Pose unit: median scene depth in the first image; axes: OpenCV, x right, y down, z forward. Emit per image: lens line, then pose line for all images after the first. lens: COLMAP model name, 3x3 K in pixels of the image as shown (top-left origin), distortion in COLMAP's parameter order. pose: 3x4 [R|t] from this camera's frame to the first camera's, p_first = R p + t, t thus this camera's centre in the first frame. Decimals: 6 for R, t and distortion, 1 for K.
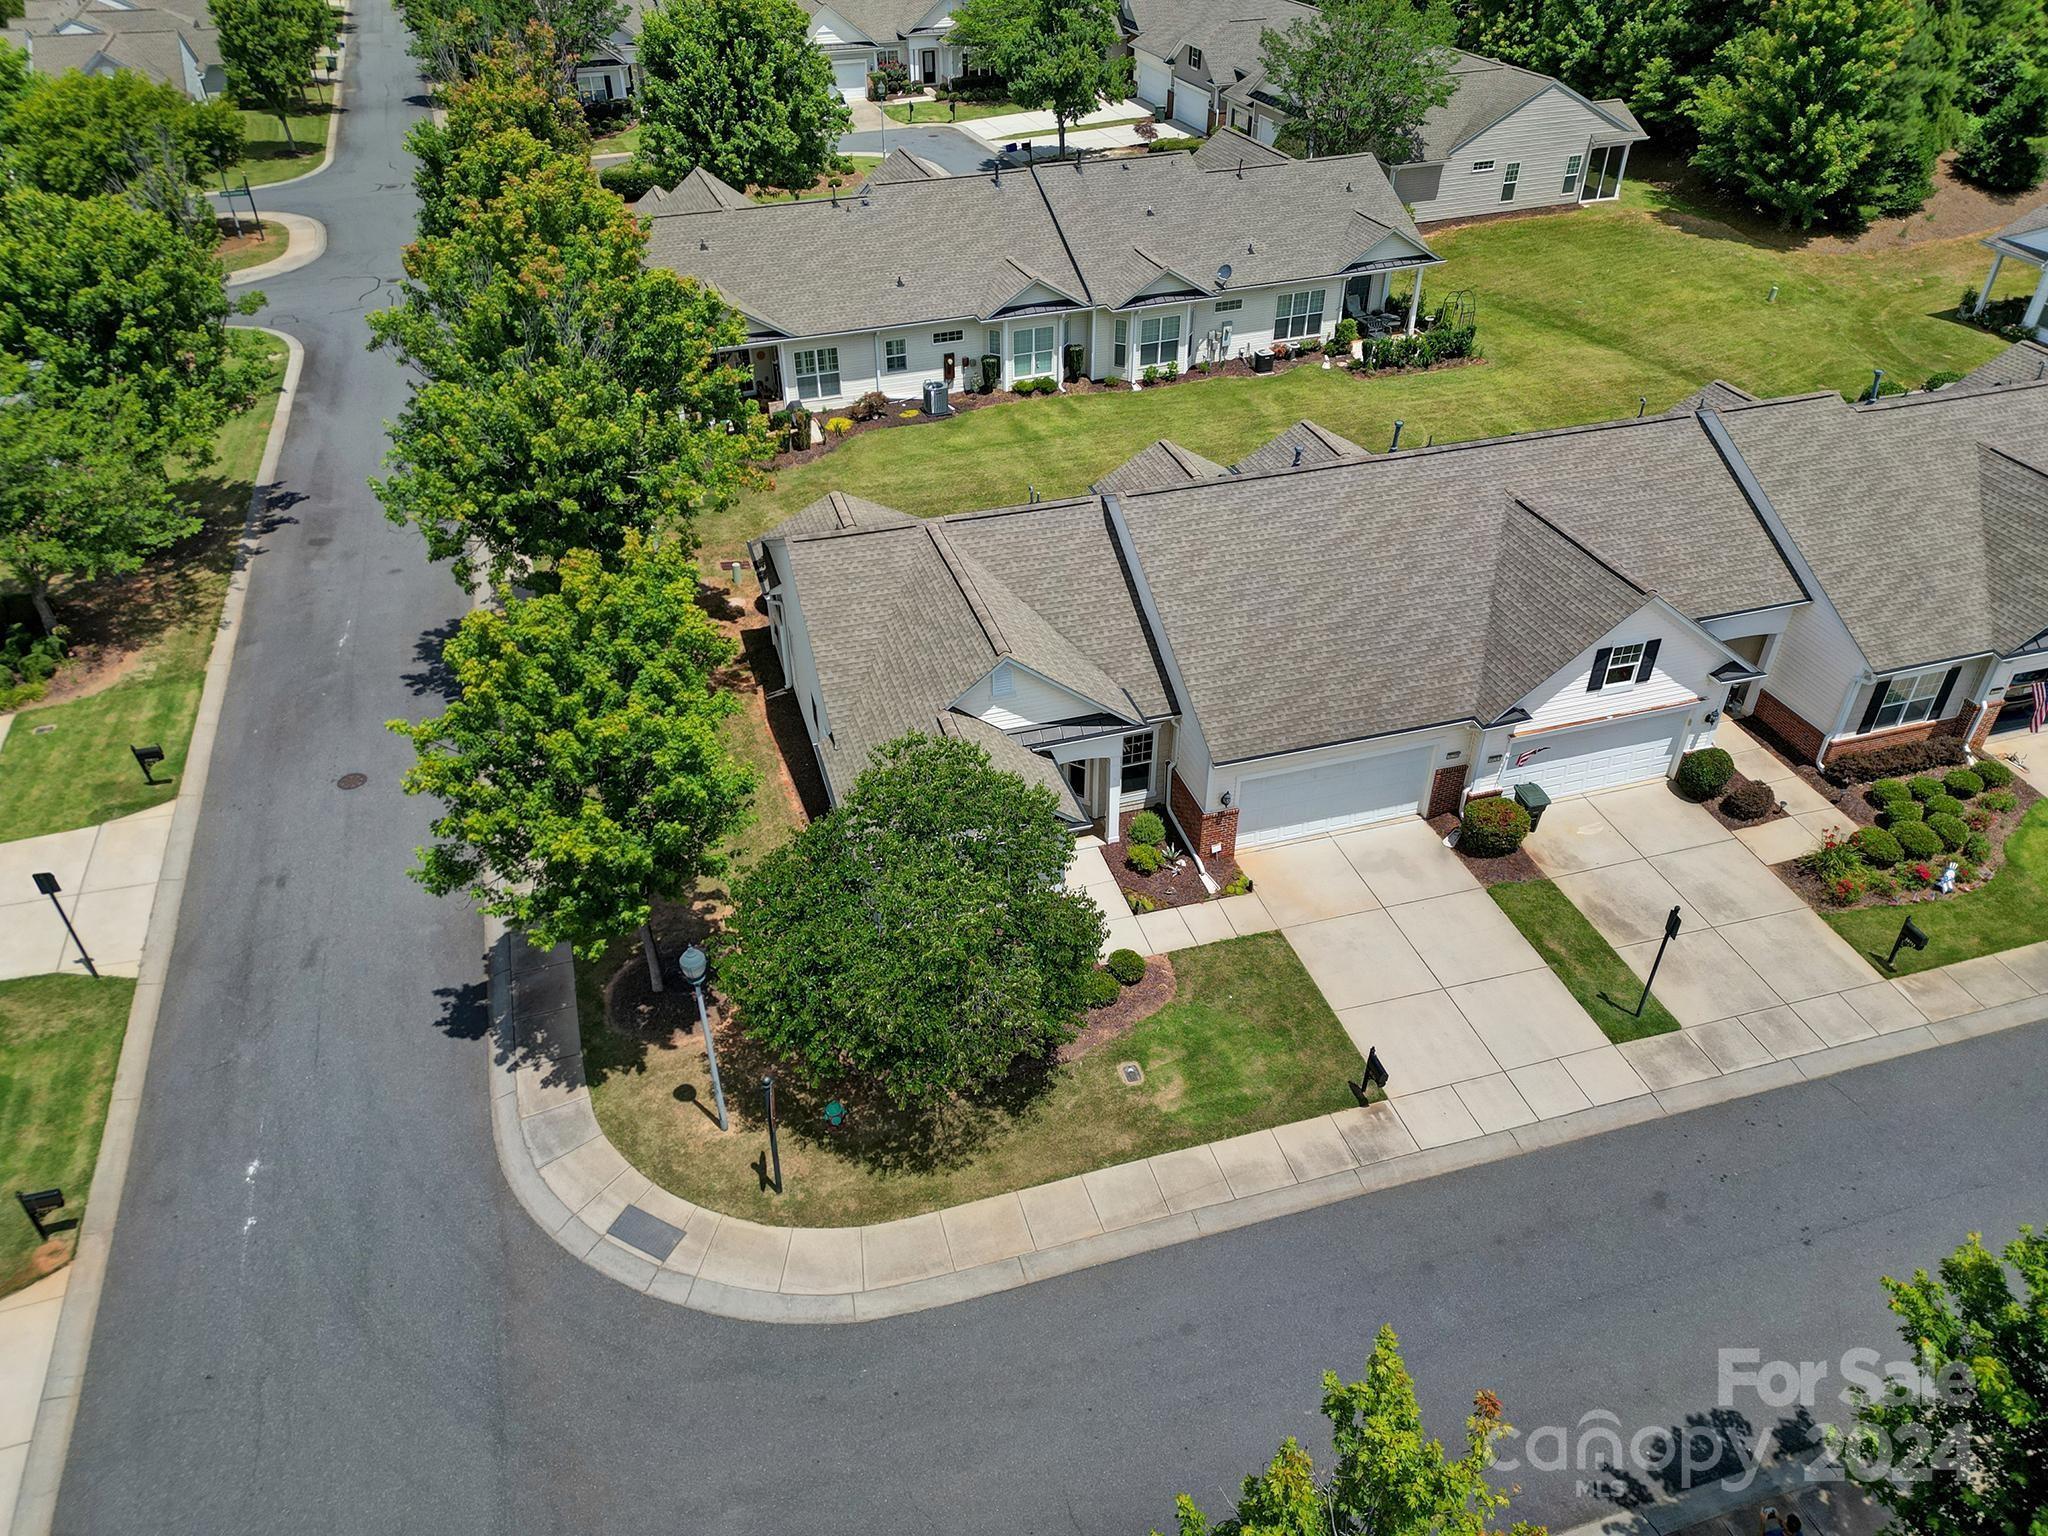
lens RADIAL K [[1439.2, 0, 1016.4], [0, 1439.2, 777.1], [0, 0, 1]] dist [0.057425, -0.054348]
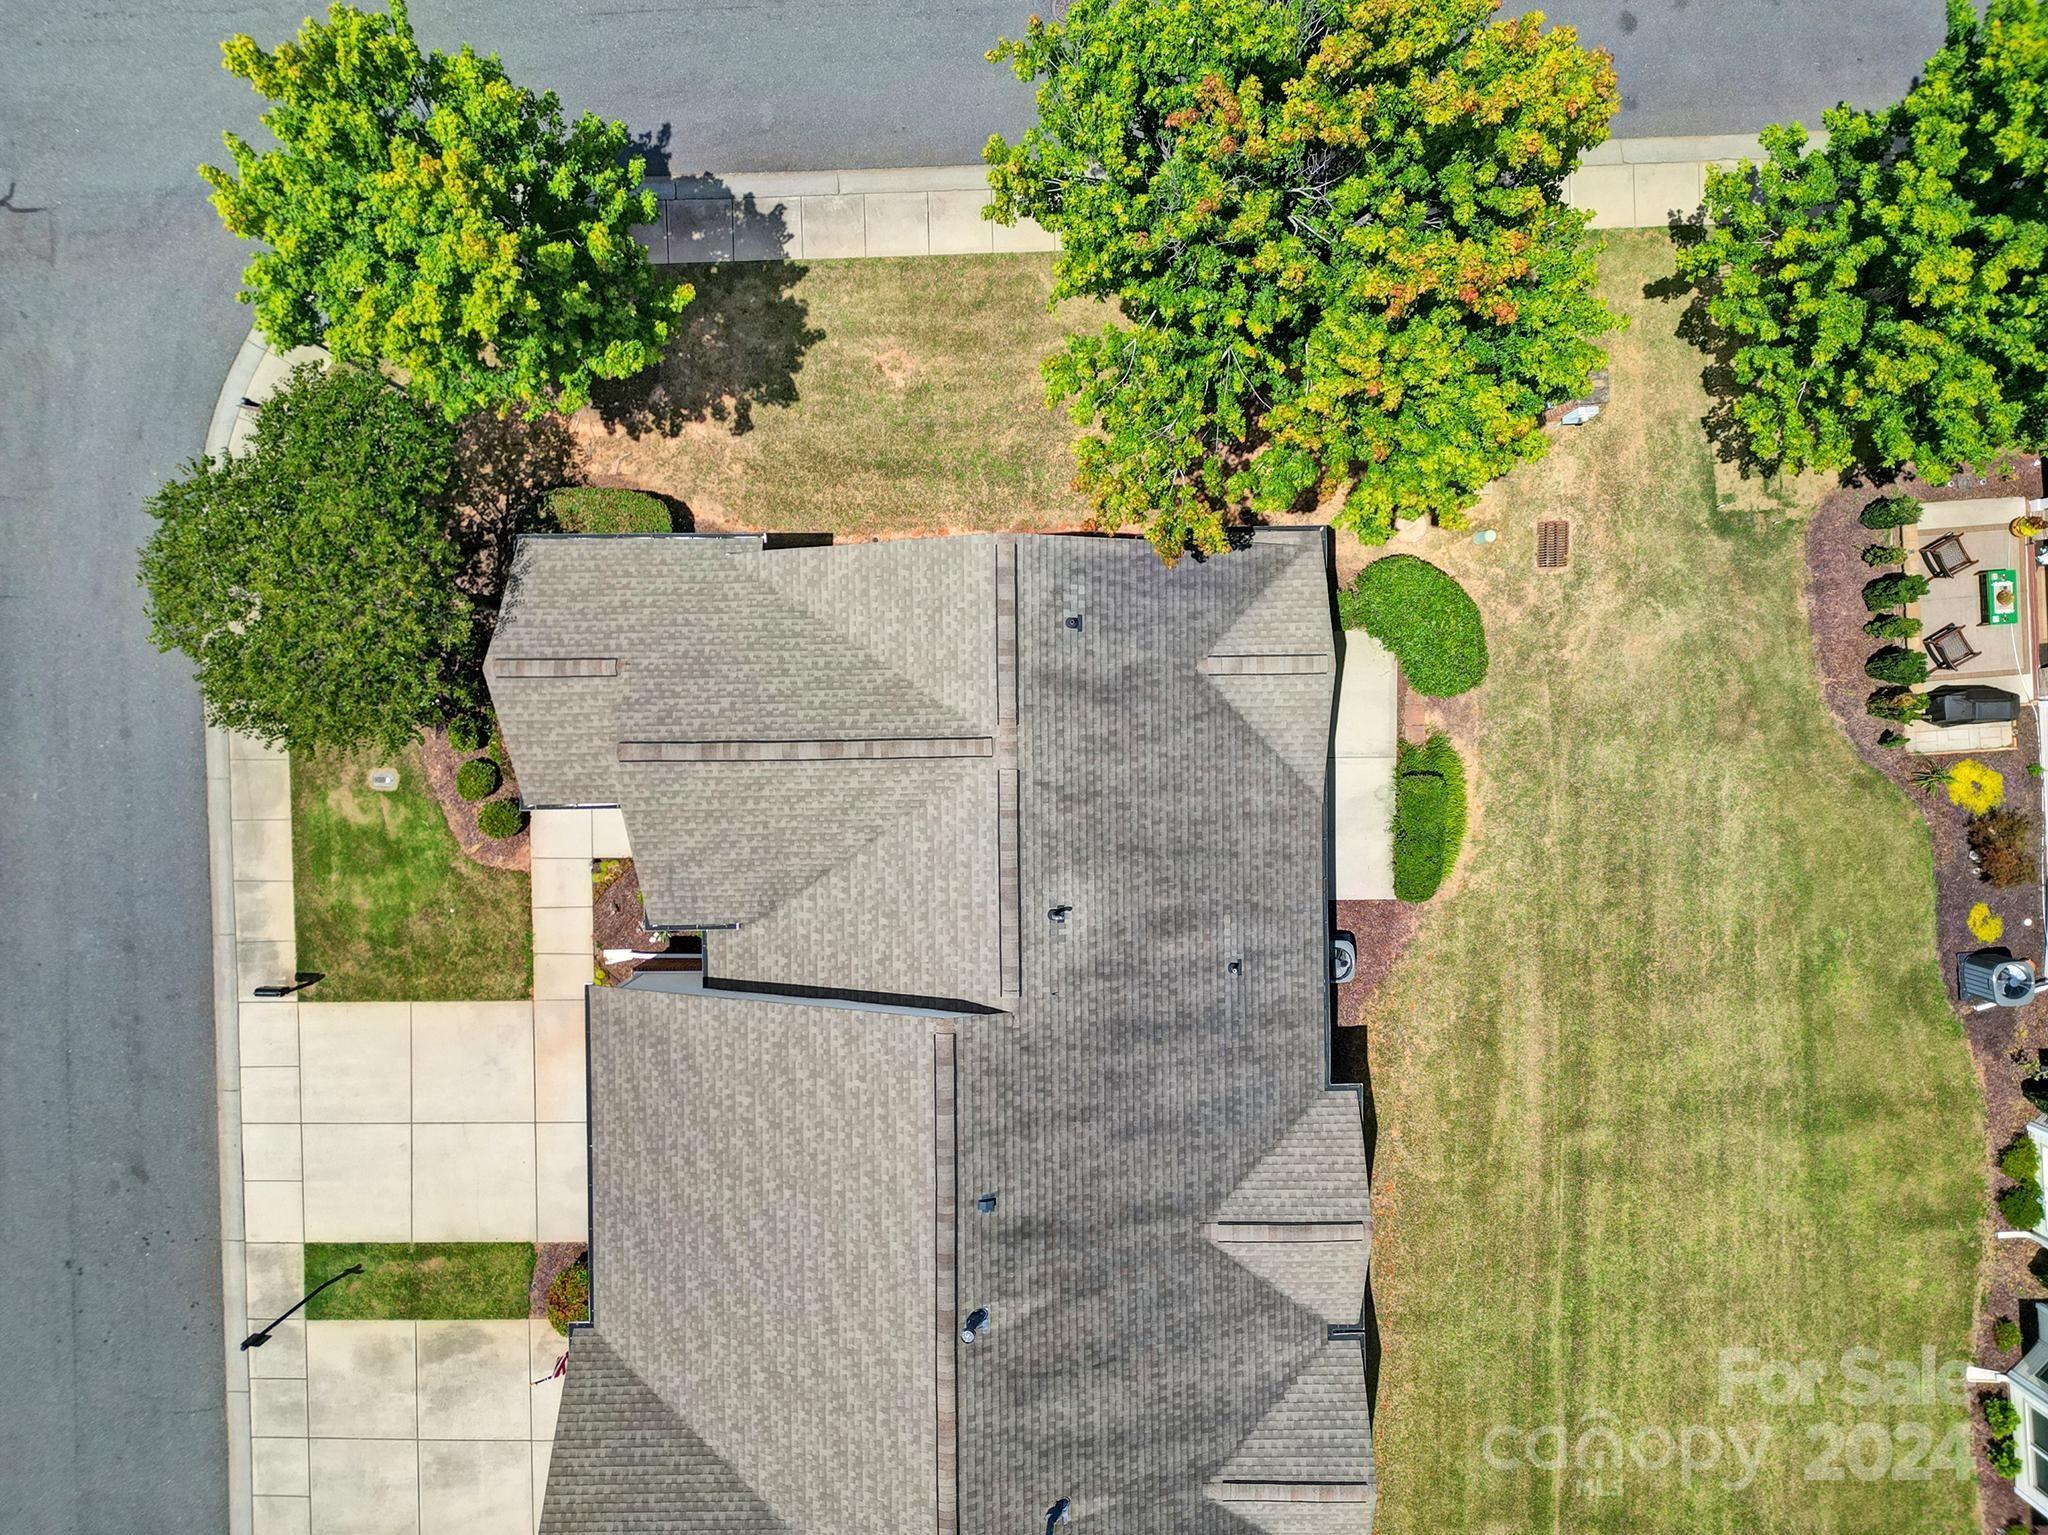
lens RADIAL K [[1439.2, 0, 1026.0], [0, 1439.2, 766.0], [0, 0, 1]] dist [0.057425, -0.054348]
pose [[-0.277704, 0.959962, 0.036800, -0.076859], [-0.554163, -0.191367, 0.810112, -0.710420], [0.784719, 0.204578, 0.585118, 0.590963]]
